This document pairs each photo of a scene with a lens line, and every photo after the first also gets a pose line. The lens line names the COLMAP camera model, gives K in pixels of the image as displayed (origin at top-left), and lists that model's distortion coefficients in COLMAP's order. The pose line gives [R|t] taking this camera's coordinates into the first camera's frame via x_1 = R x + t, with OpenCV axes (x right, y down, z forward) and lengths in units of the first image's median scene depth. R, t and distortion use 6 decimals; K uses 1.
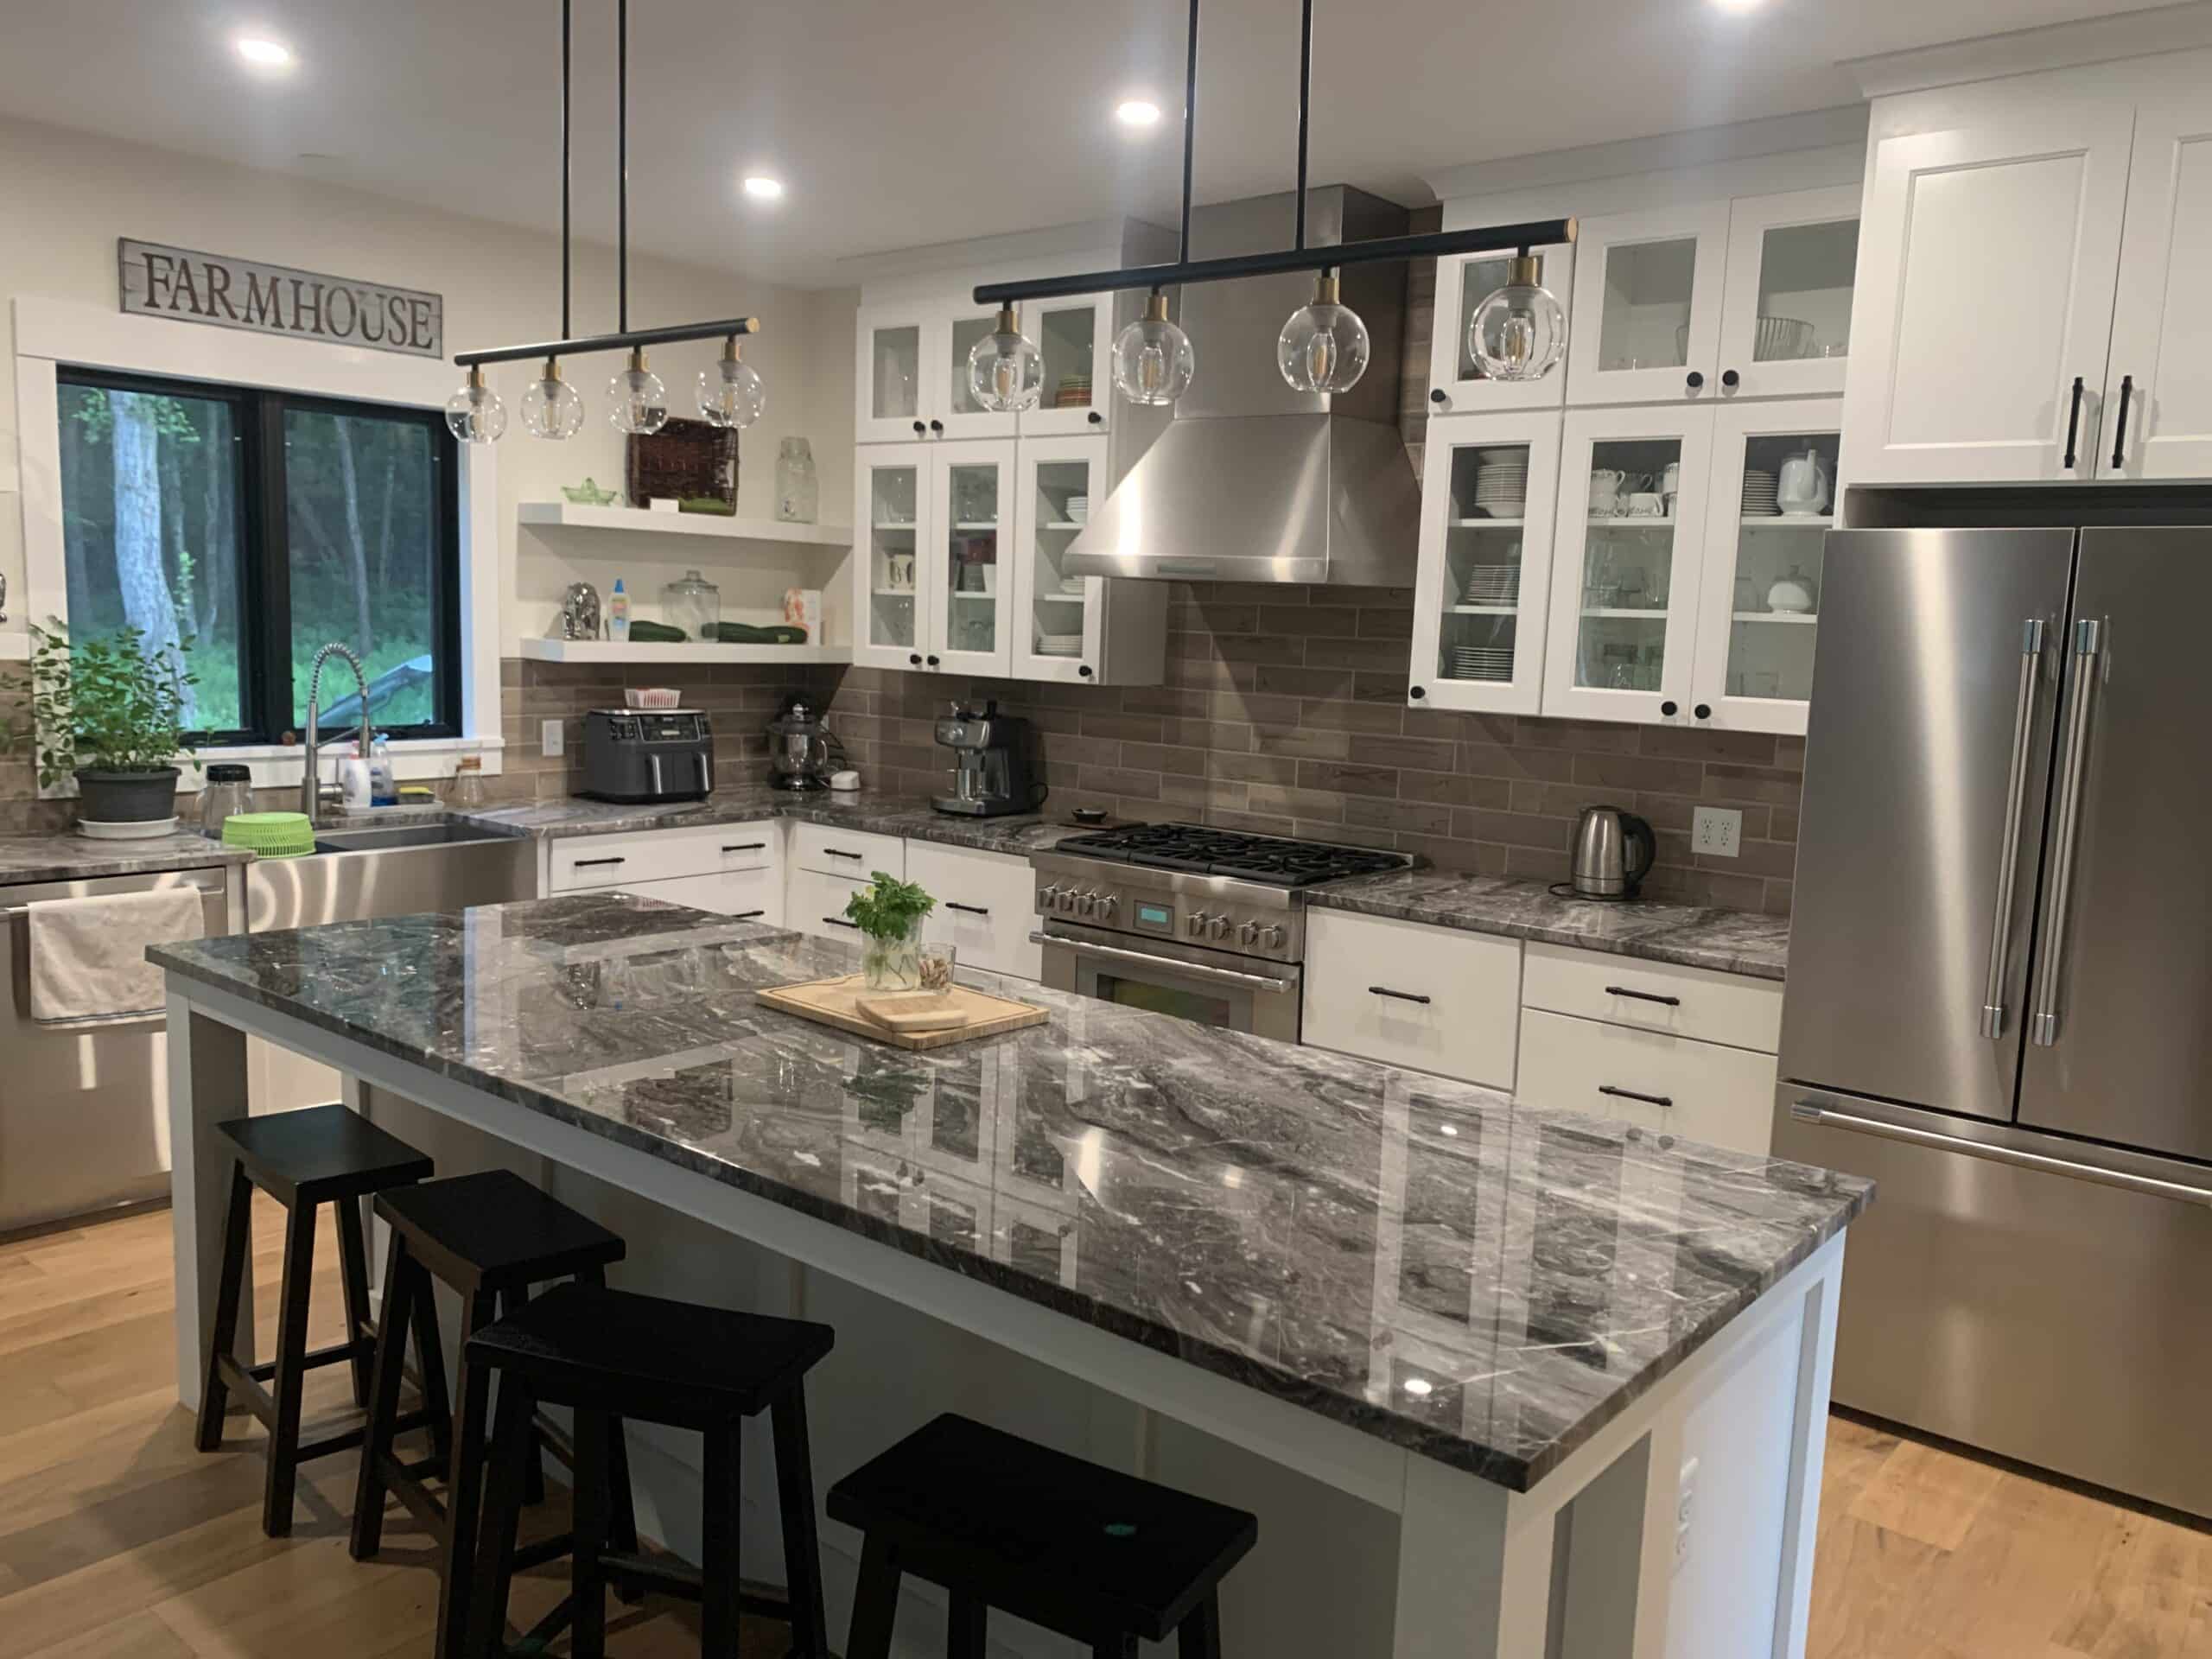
lens RADIAL K [[1687.8, 0, 1106.5], [0, 1687.8, 830.5], [0, 0, 1]] dist [-0.007213, -0.000610]
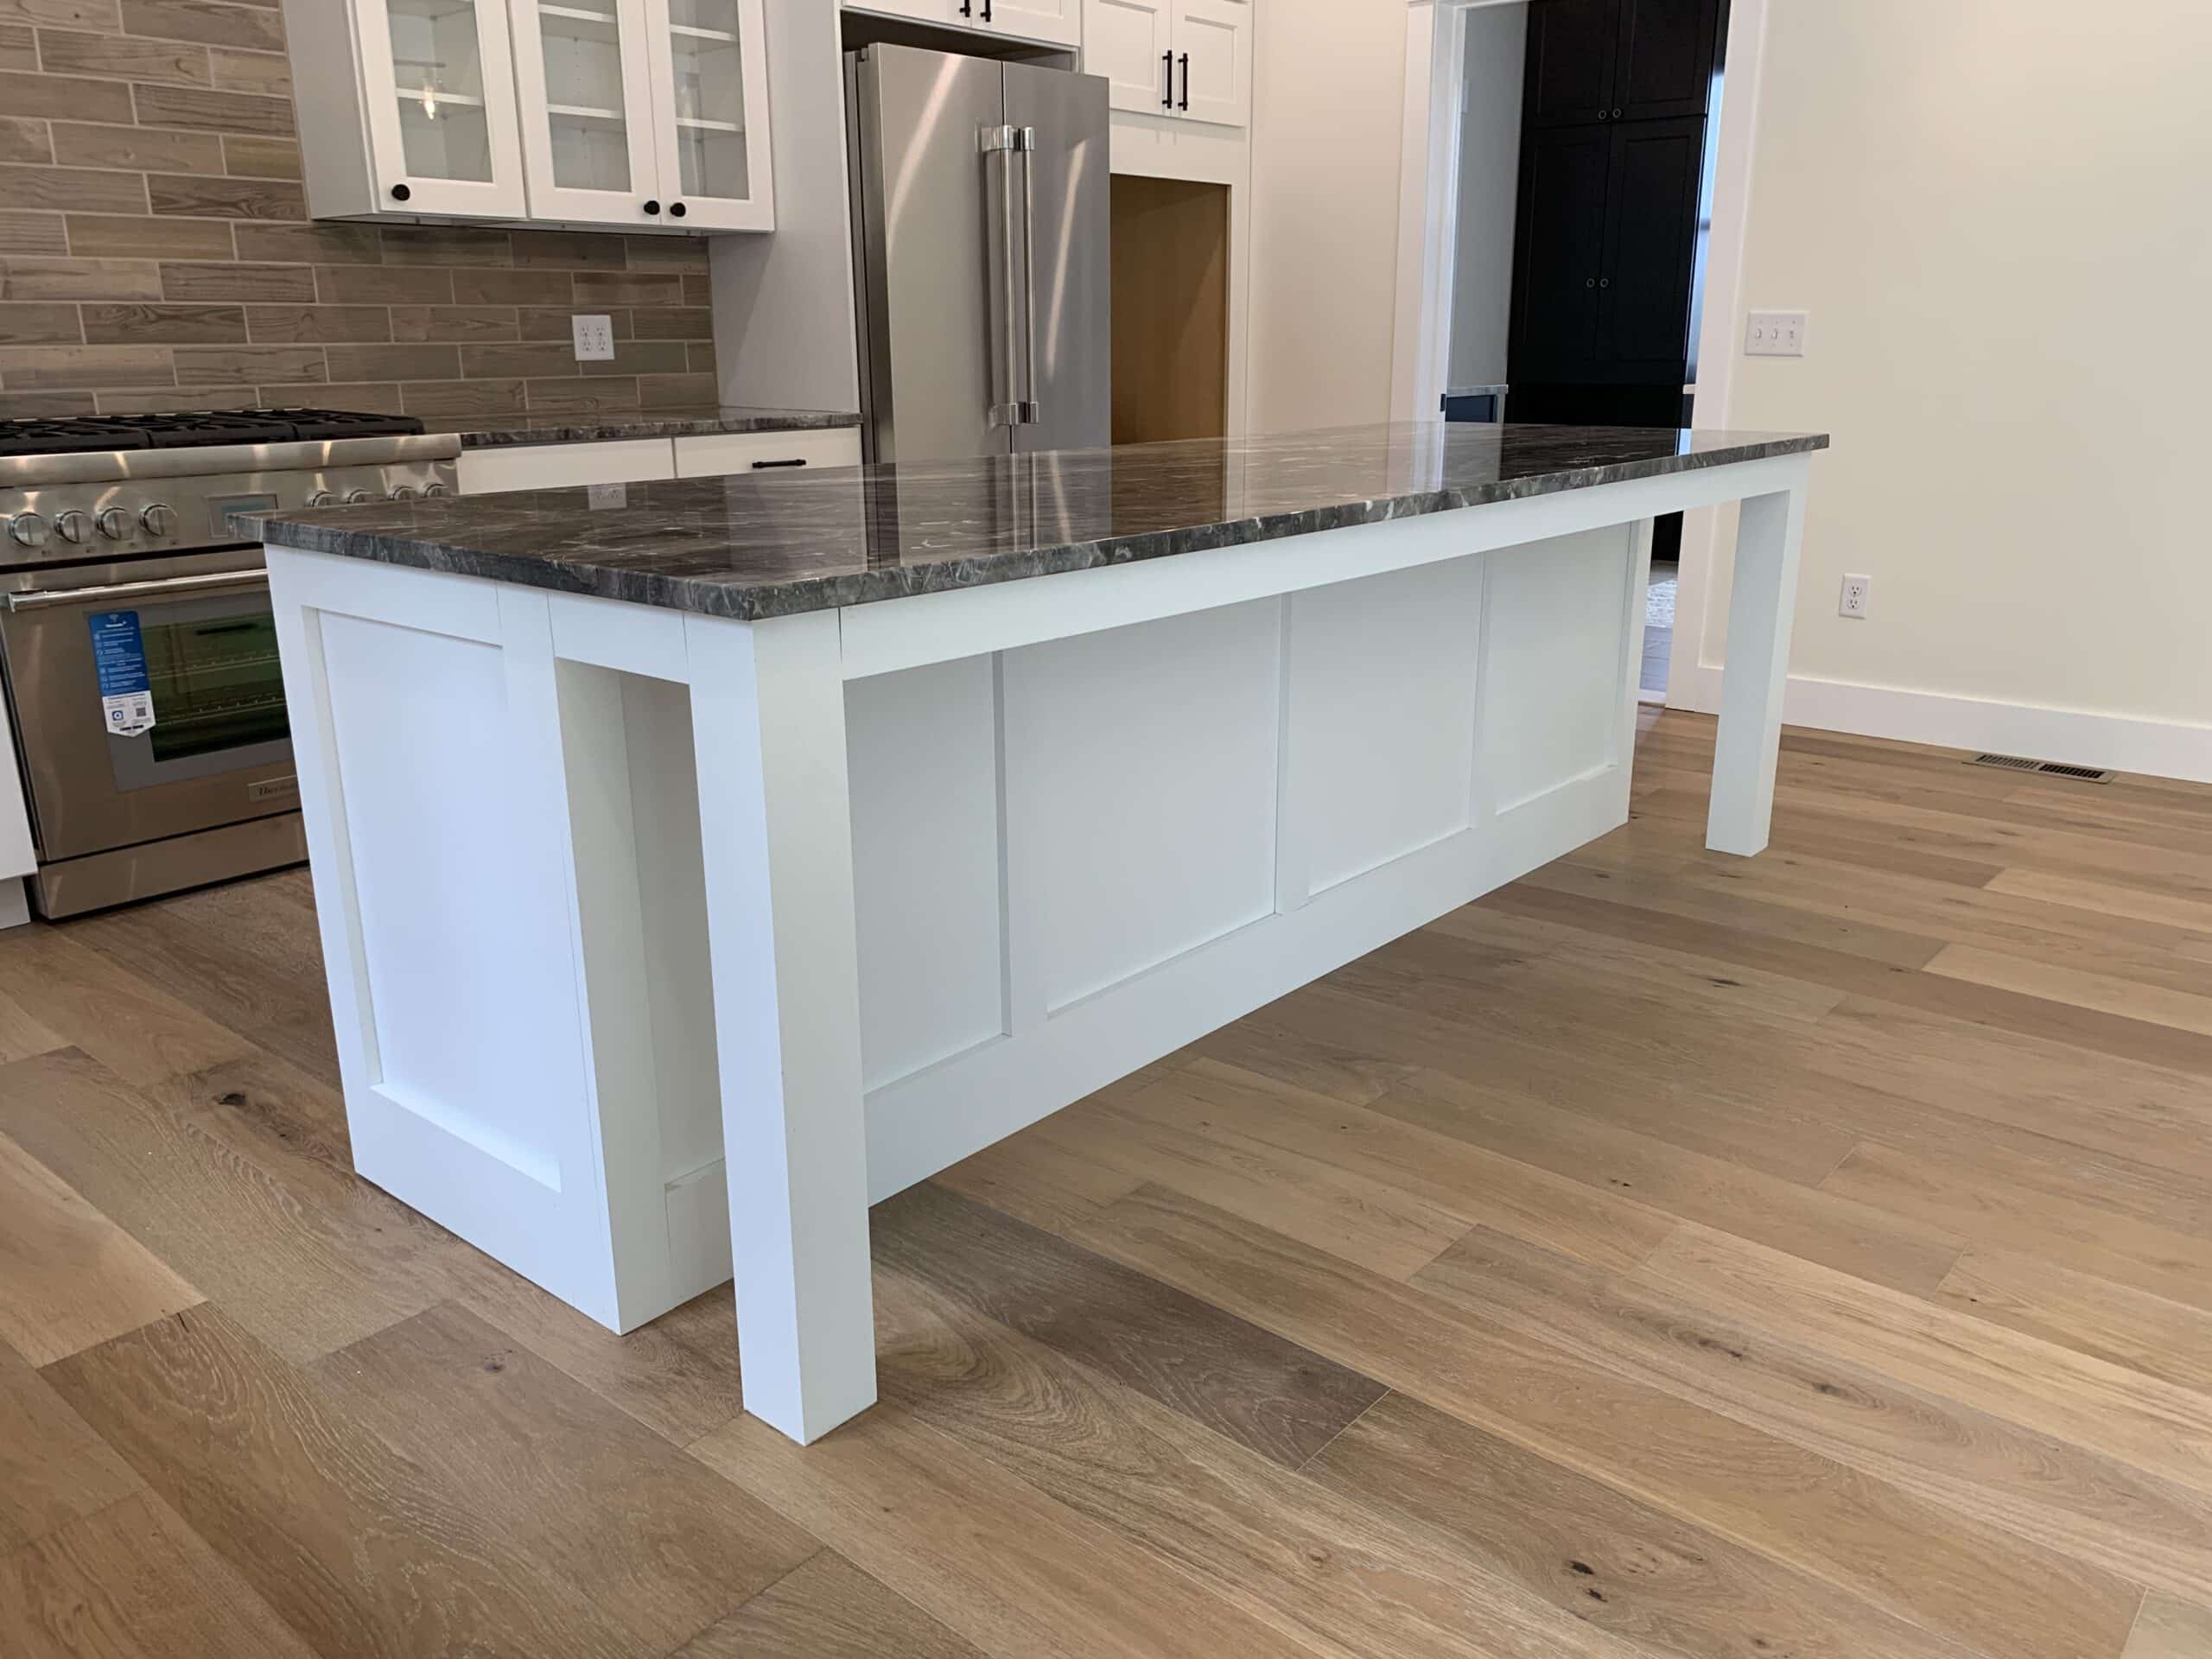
lens RADIAL K [[1687.8, 0, 1107.4], [0, 1687.8, 831.8], [0, 0, 1]] dist [-0.007213, -0.000610]
pose [[0.003462, -0.321349, 0.946955, -0.754108], [0.129083, 0.939181, 0.318239, -0.003115], [-0.991628, 0.121134, 0.044732, 0.667823]]
